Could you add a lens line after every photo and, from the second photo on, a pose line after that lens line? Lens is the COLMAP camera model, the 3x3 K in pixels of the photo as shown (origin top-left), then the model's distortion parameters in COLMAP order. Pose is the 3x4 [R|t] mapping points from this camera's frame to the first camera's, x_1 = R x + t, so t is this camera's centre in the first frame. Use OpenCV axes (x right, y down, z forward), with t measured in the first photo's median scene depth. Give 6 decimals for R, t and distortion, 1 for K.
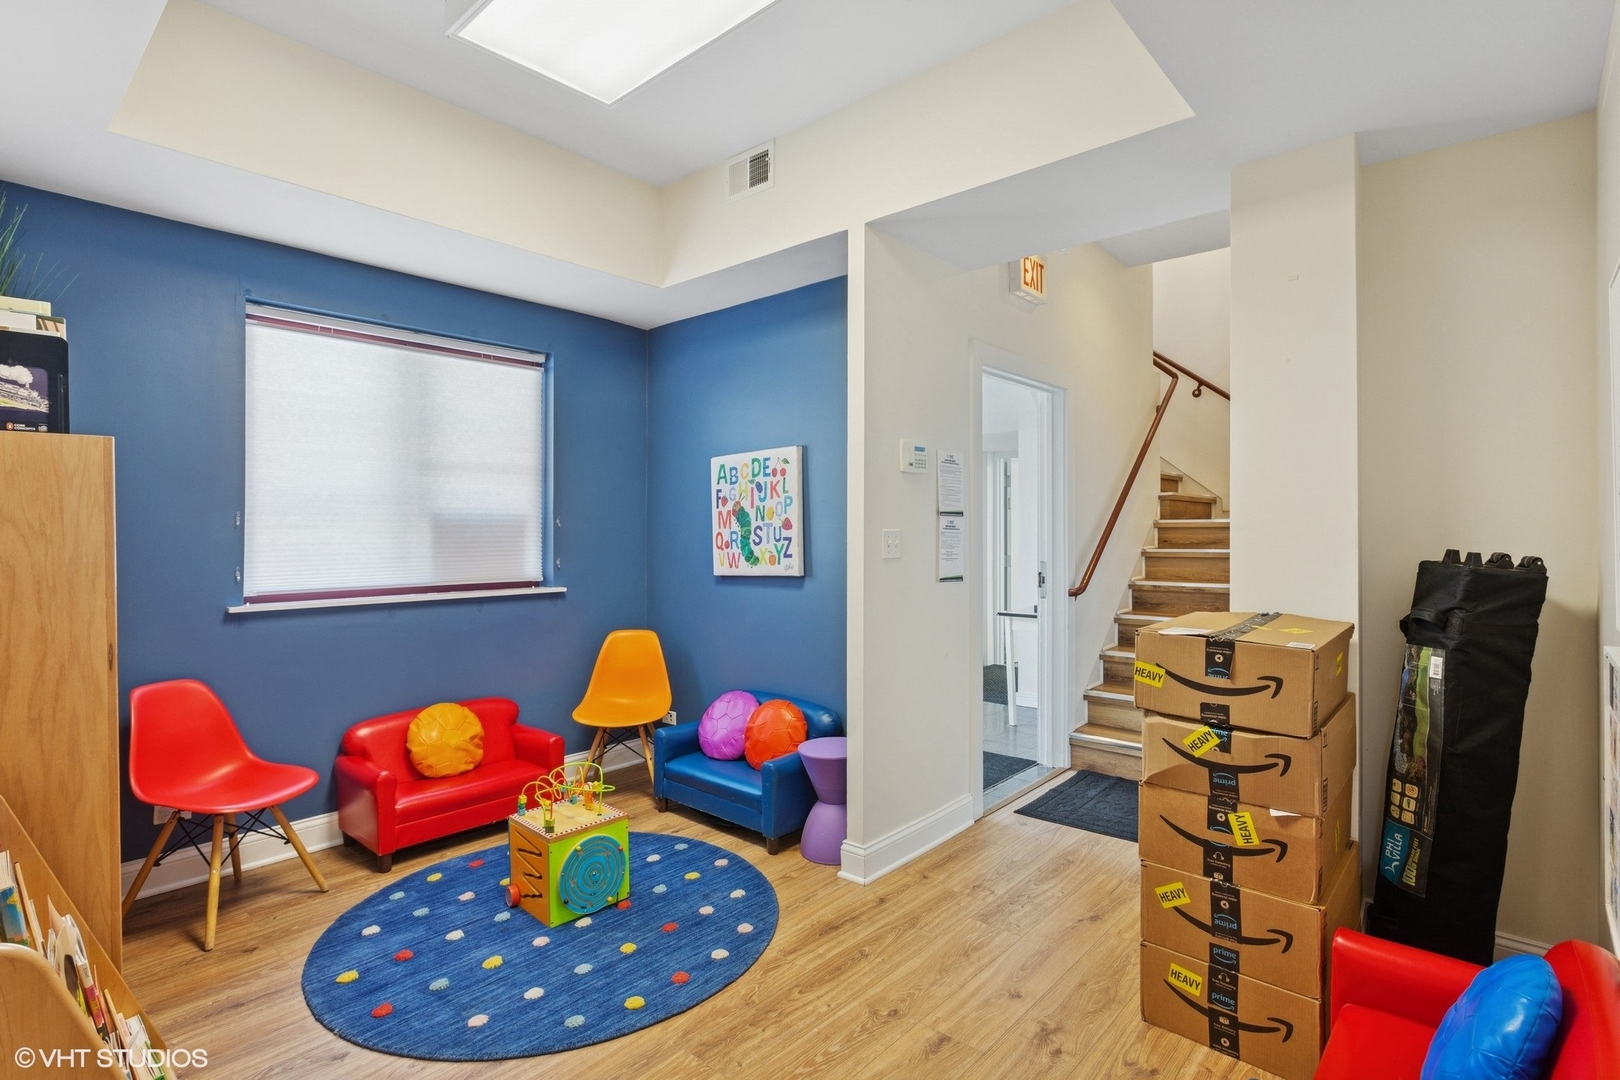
lens RADIAL K [[813.8, 0, 812.7], [0, 813.8, 535.3], [0, 0, 1]] dist [-0.002502, 0.000465]
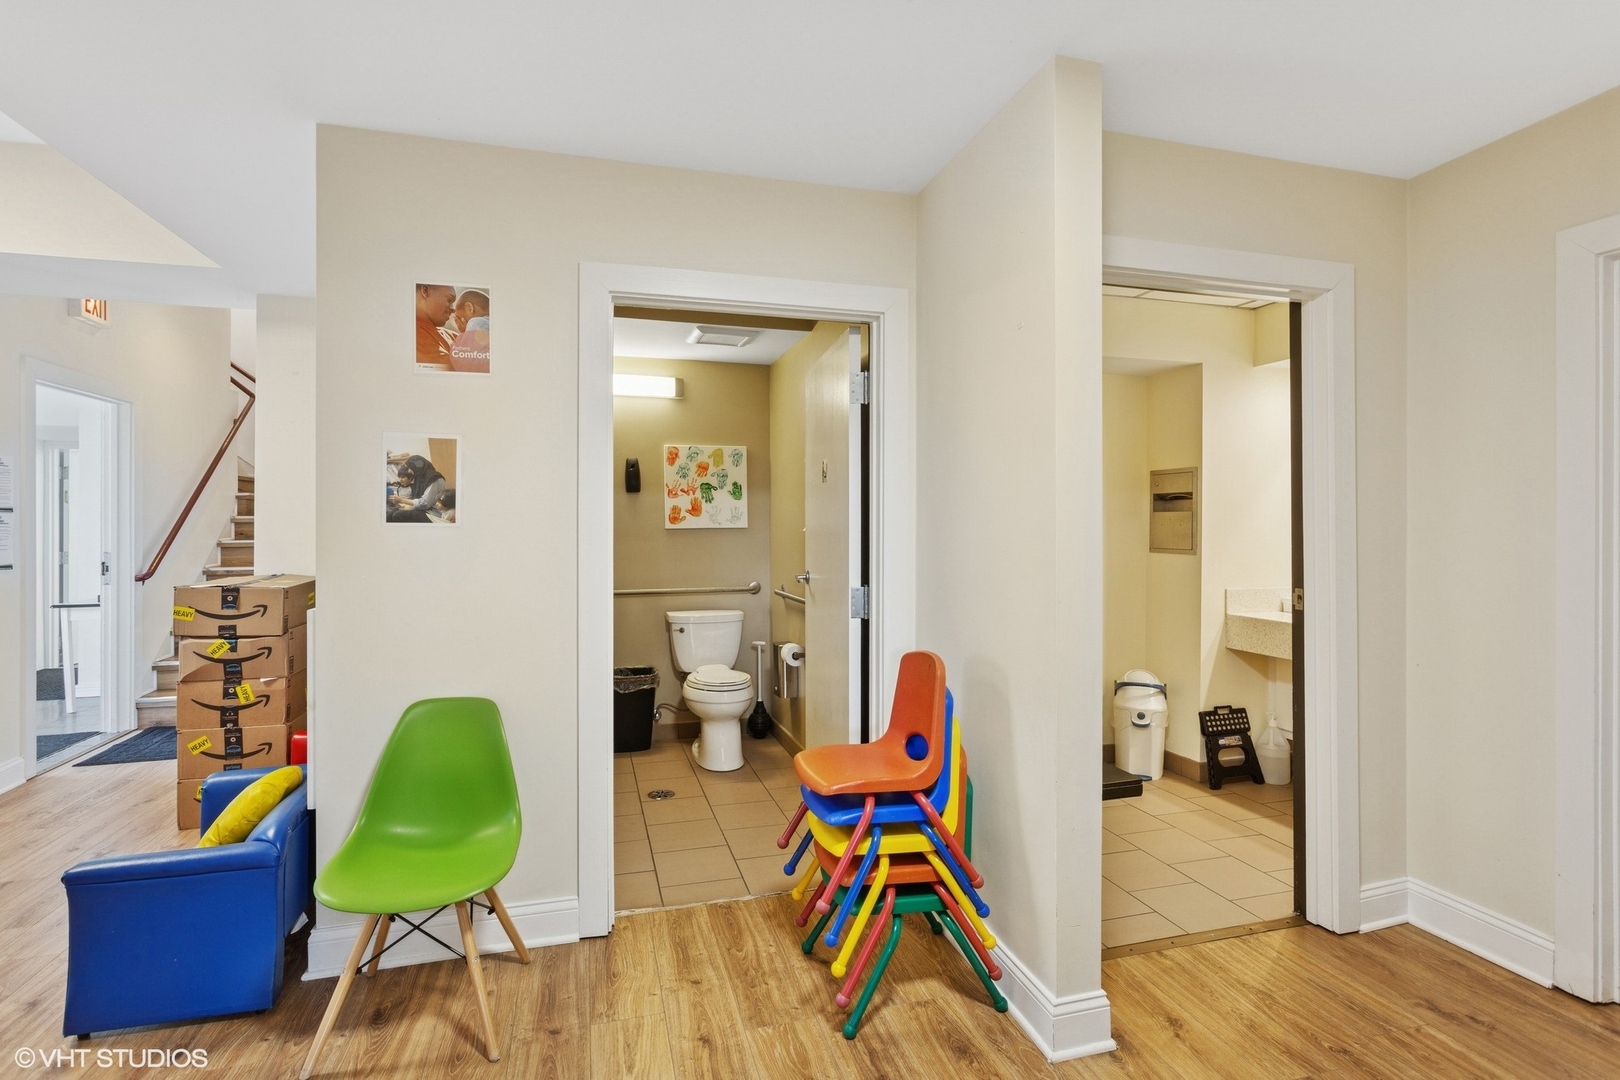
lens RADIAL K [[813.8, 0, 833.2], [0, 813.8, 520.4], [0, 0, 1]] dist [-0.002502, 0.000465]
pose [[0.544773, 0.004504, 0.838571, -0.244416], [0.005631, 0.999943, -0.009028, 0.008346], [-0.838564, 0.009640, 0.544717, -0.991101]]
